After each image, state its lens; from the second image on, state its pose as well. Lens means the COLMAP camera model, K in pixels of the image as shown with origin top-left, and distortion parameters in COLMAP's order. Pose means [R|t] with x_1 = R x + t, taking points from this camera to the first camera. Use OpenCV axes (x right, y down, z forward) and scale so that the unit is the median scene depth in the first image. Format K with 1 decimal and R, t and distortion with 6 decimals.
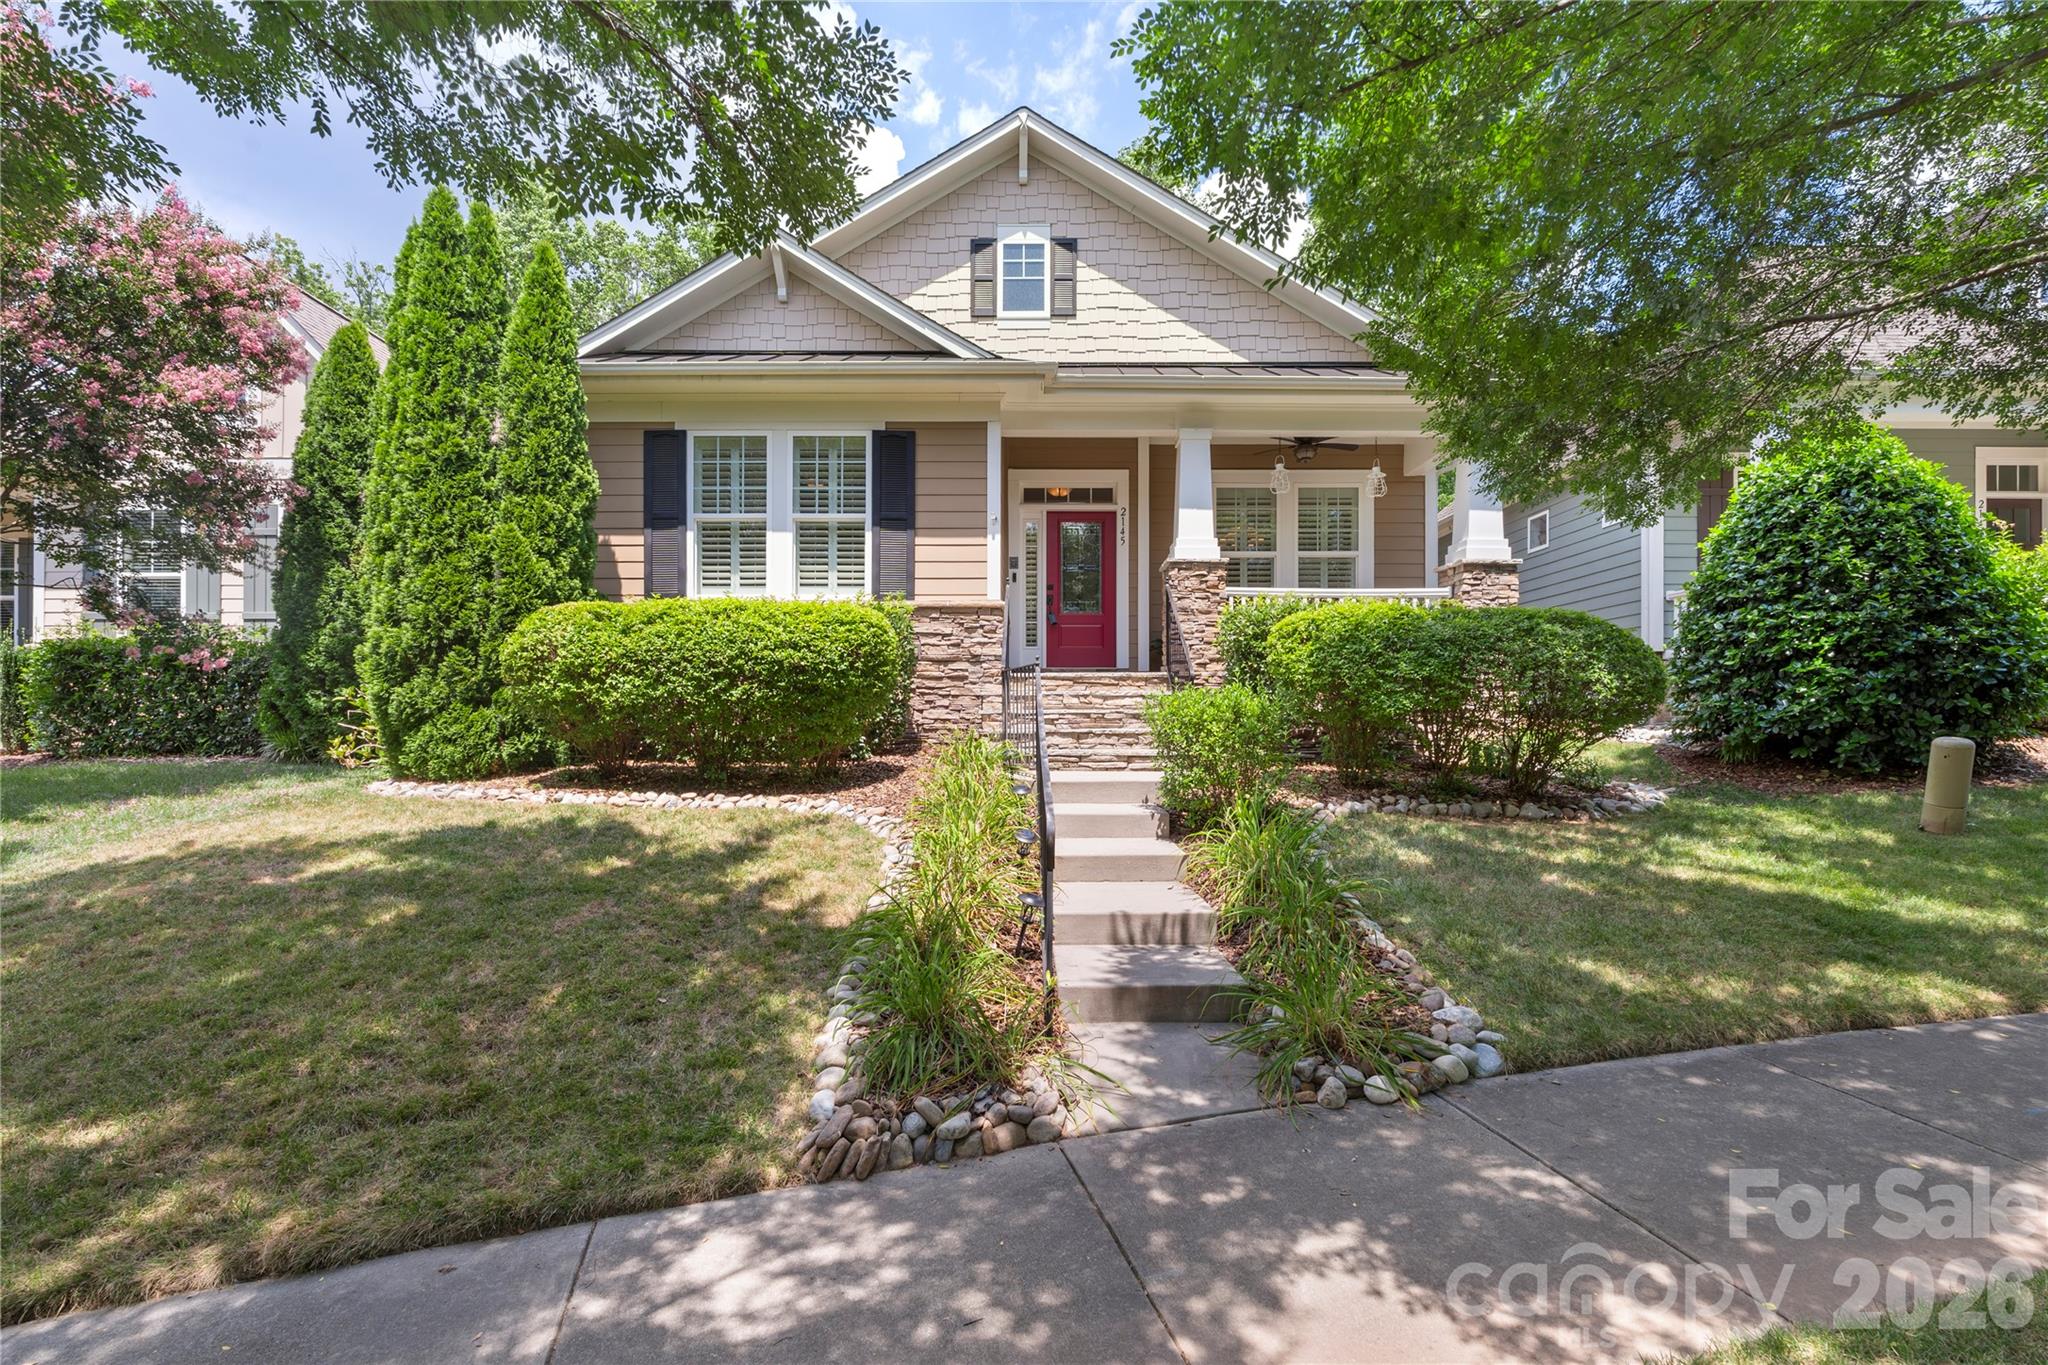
lens RADIAL K [[918.8, 0, 1020.1], [0, 918.8, 706.8], [0, 0, 1]] dist [-0.000878, -0.000324]
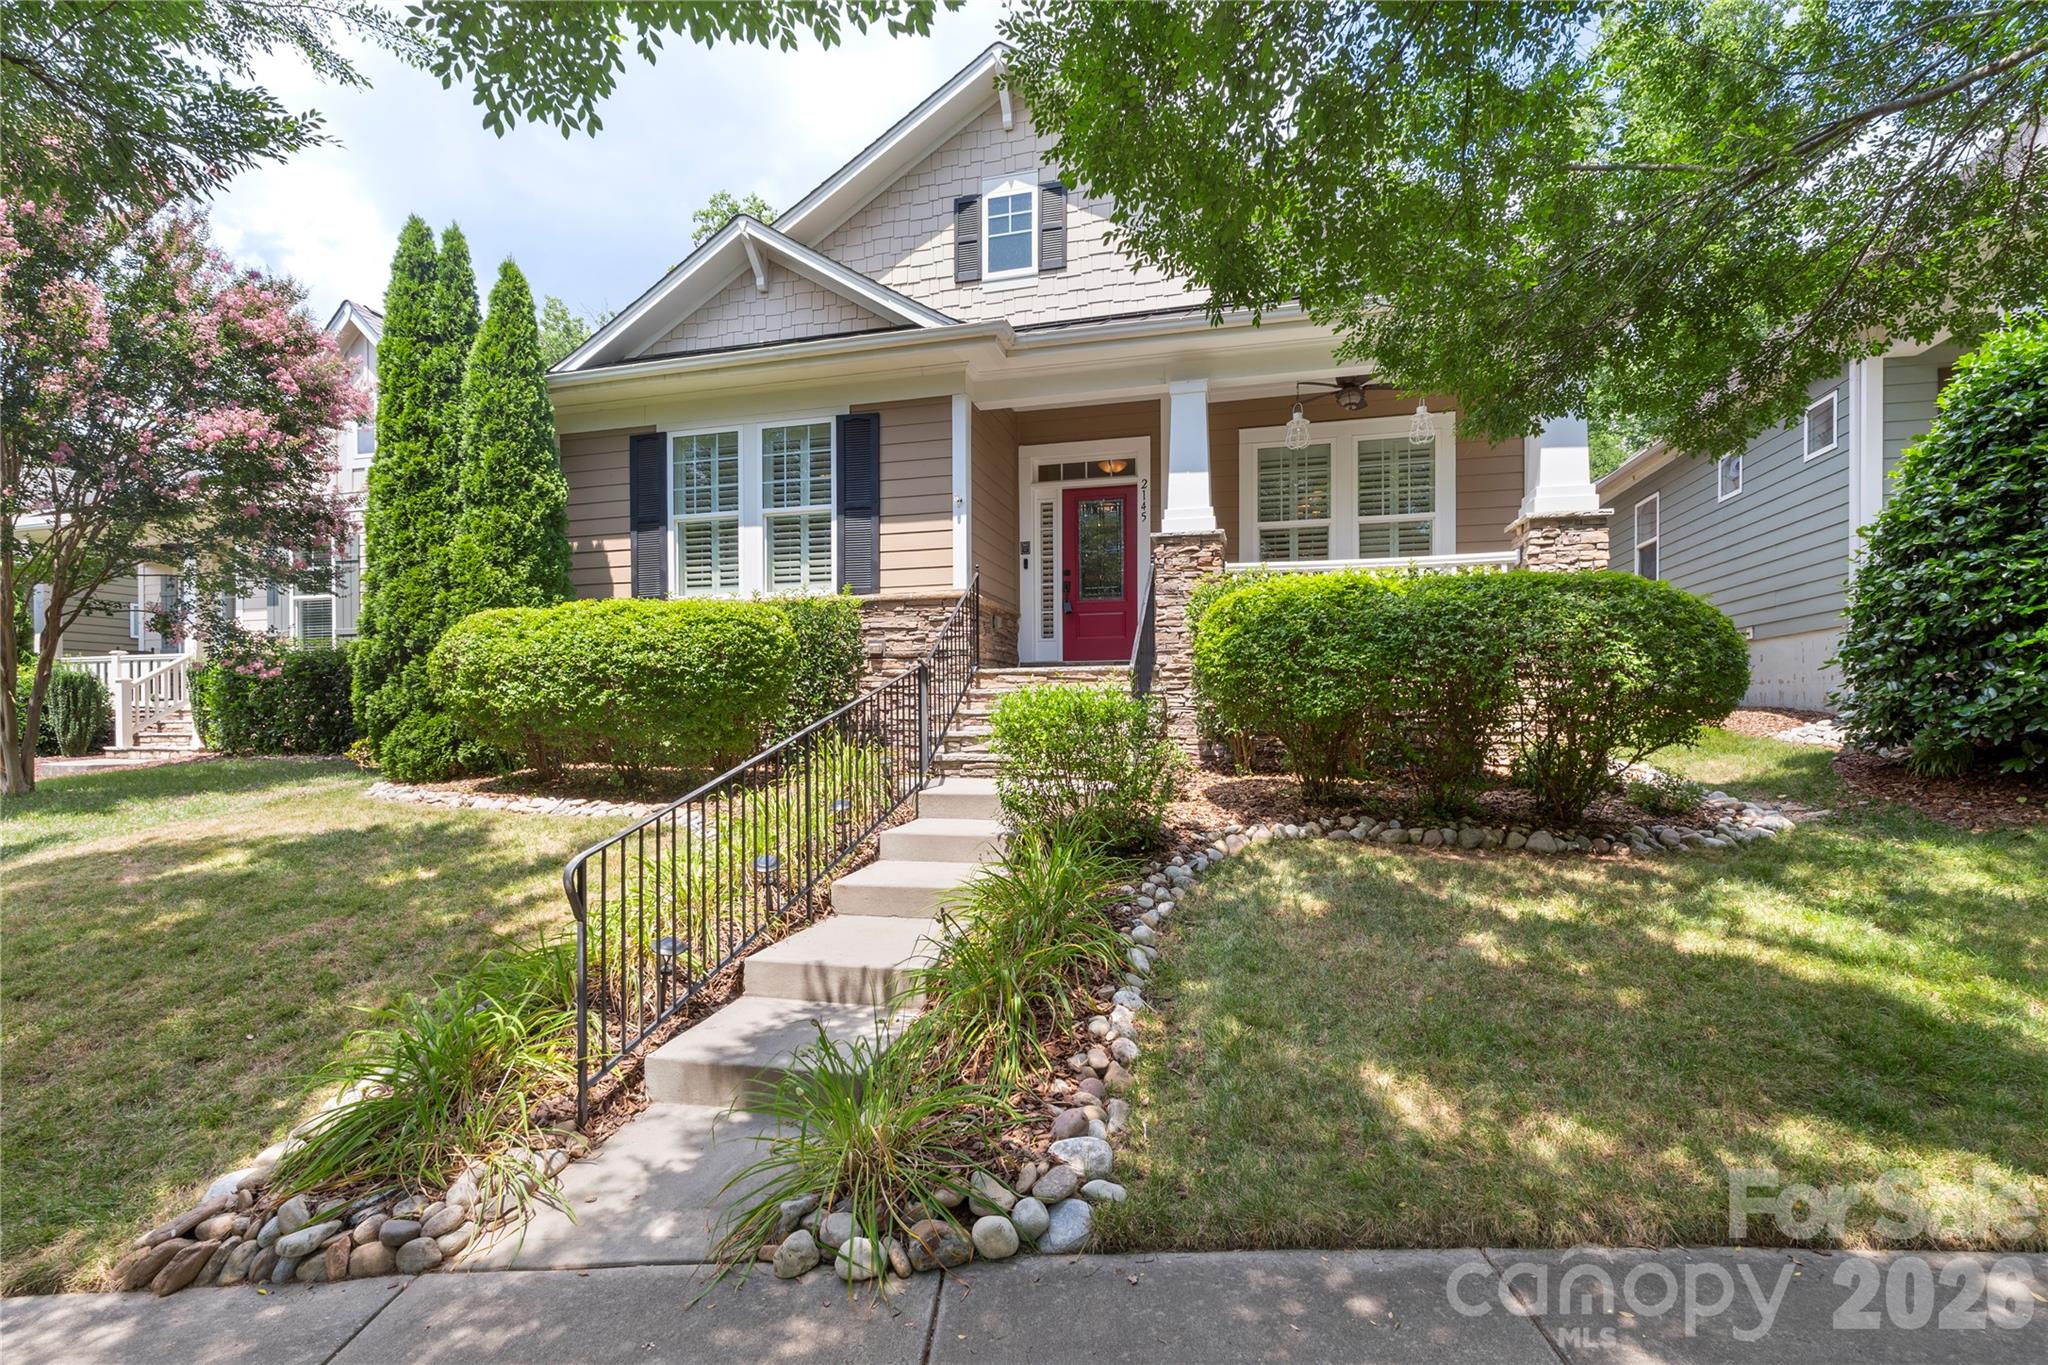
lens RADIAL K [[918.8, 0, 1020.1], [0, 918.8, 706.8], [0, 0, 1]] dist [-0.000878, -0.000324]
pose [[0.967588, -0.008435, -0.252393, 0.265711], [0.011006, 0.999901, 0.008777, -0.006882], [0.252294, -0.011271, 0.967585, 0.130326]]
